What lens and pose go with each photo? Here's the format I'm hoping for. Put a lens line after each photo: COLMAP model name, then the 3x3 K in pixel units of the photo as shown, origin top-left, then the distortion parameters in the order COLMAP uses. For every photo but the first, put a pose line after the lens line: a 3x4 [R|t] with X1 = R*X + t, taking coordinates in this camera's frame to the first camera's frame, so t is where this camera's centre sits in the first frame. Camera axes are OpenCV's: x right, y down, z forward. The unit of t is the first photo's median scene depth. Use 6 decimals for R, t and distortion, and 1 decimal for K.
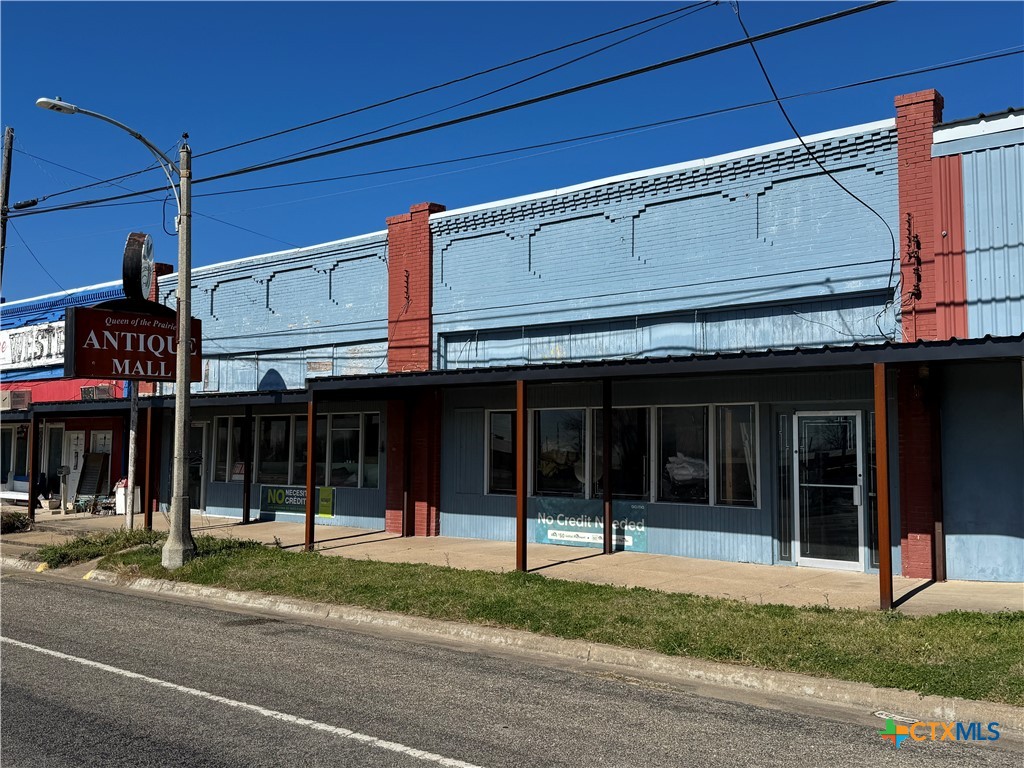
lens RADIAL K [[899.5, 0, 522.5], [0, 899.5, 384.3], [0, 0, 1]] dist [0.132003, -0.196414]
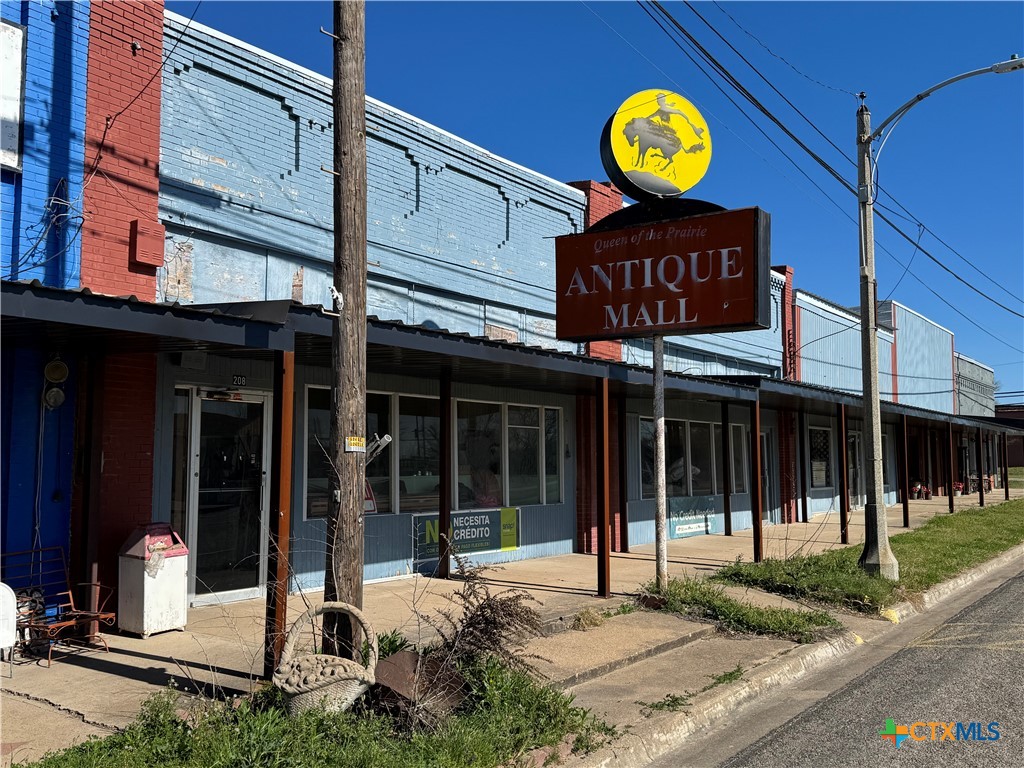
lens RADIAL K [[973.7, 0, 503.9], [0, 973.7, 393.2], [0, 0, 1]] dist [0.054096, 0.000000]
pose [[-0.043031, 0.069428, 0.996658, -1.083504], [-0.065106, 0.995267, -0.072142, 0.088203], [-0.996950, -0.067993, -0.038307, 1.150544]]
